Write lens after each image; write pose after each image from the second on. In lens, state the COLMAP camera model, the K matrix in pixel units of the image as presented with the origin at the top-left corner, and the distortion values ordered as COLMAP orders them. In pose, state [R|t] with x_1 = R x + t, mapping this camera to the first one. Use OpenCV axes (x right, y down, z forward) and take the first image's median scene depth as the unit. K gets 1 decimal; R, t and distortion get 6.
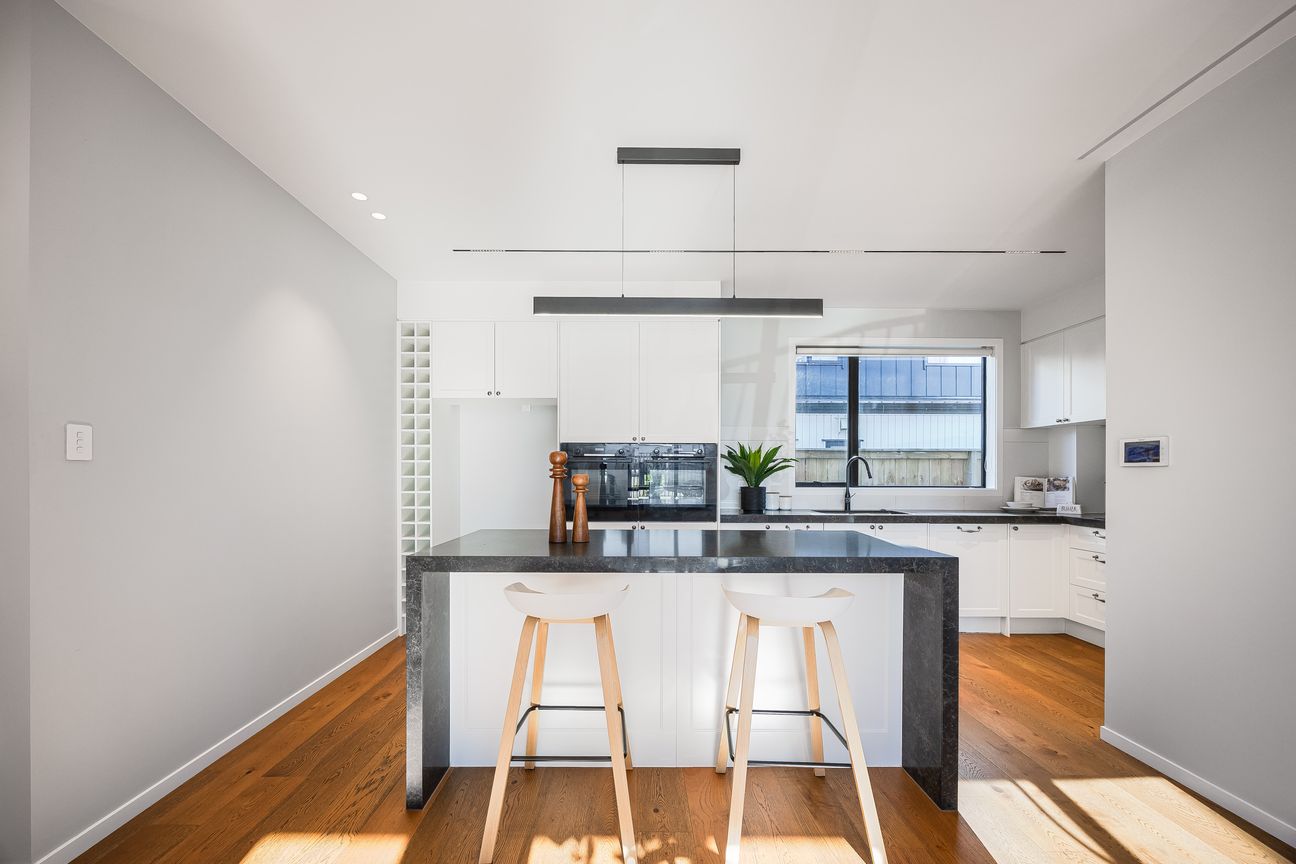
lens RADIAL K [[505.0, 0, 640.9], [0, 505.0, 471.0], [0, 0, 1]] dist [-0.003834, -0.000241]
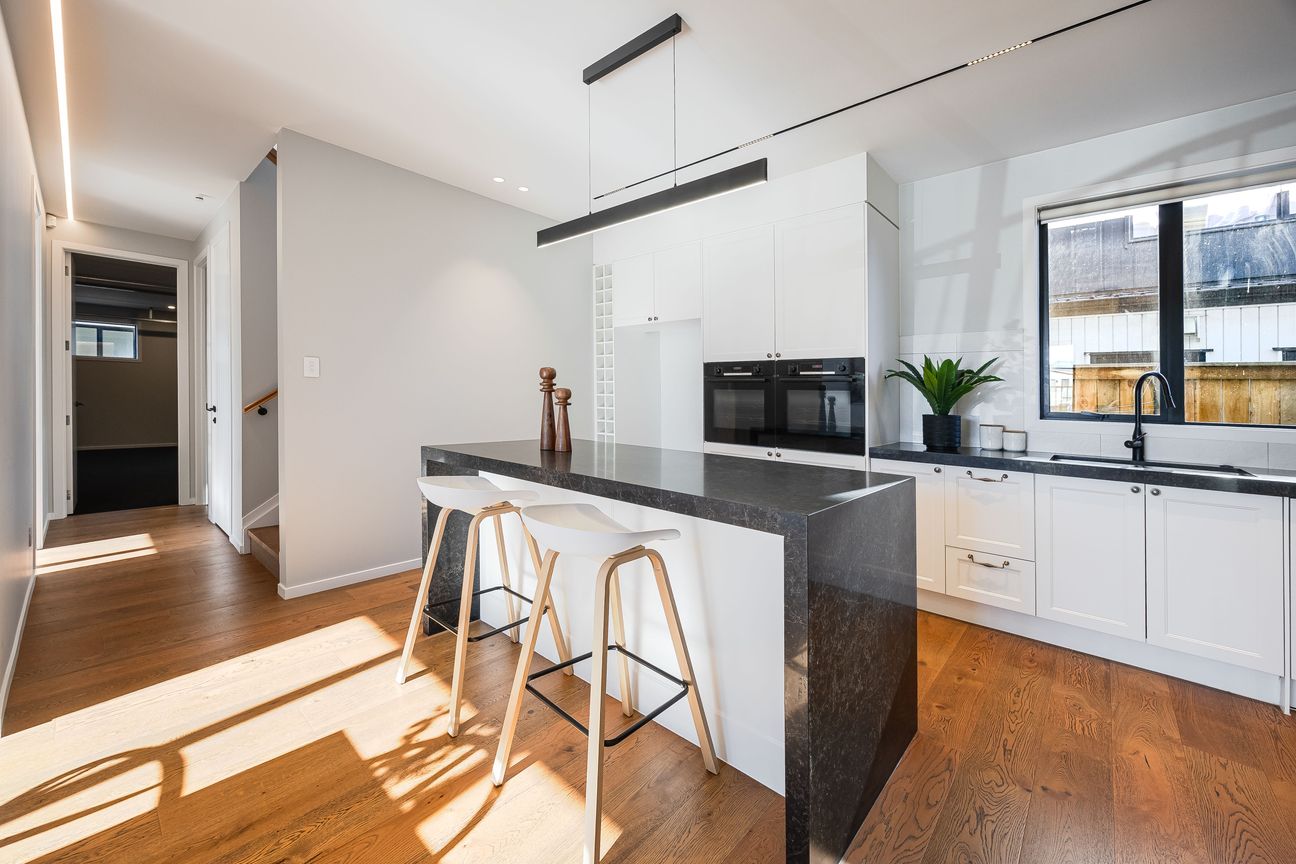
lens RADIAL K [[505.0, 0, 665.2], [0, 505.0, 397.8], [0, 0, 1]] dist [-0.003834, -0.000241]
pose [[0.752172, 0.017437, -0.658737, 0.386290], [-0.016394, 0.999836, 0.007747, 0.007266], [0.658763, 0.004972, 0.752334, 0.173630]]
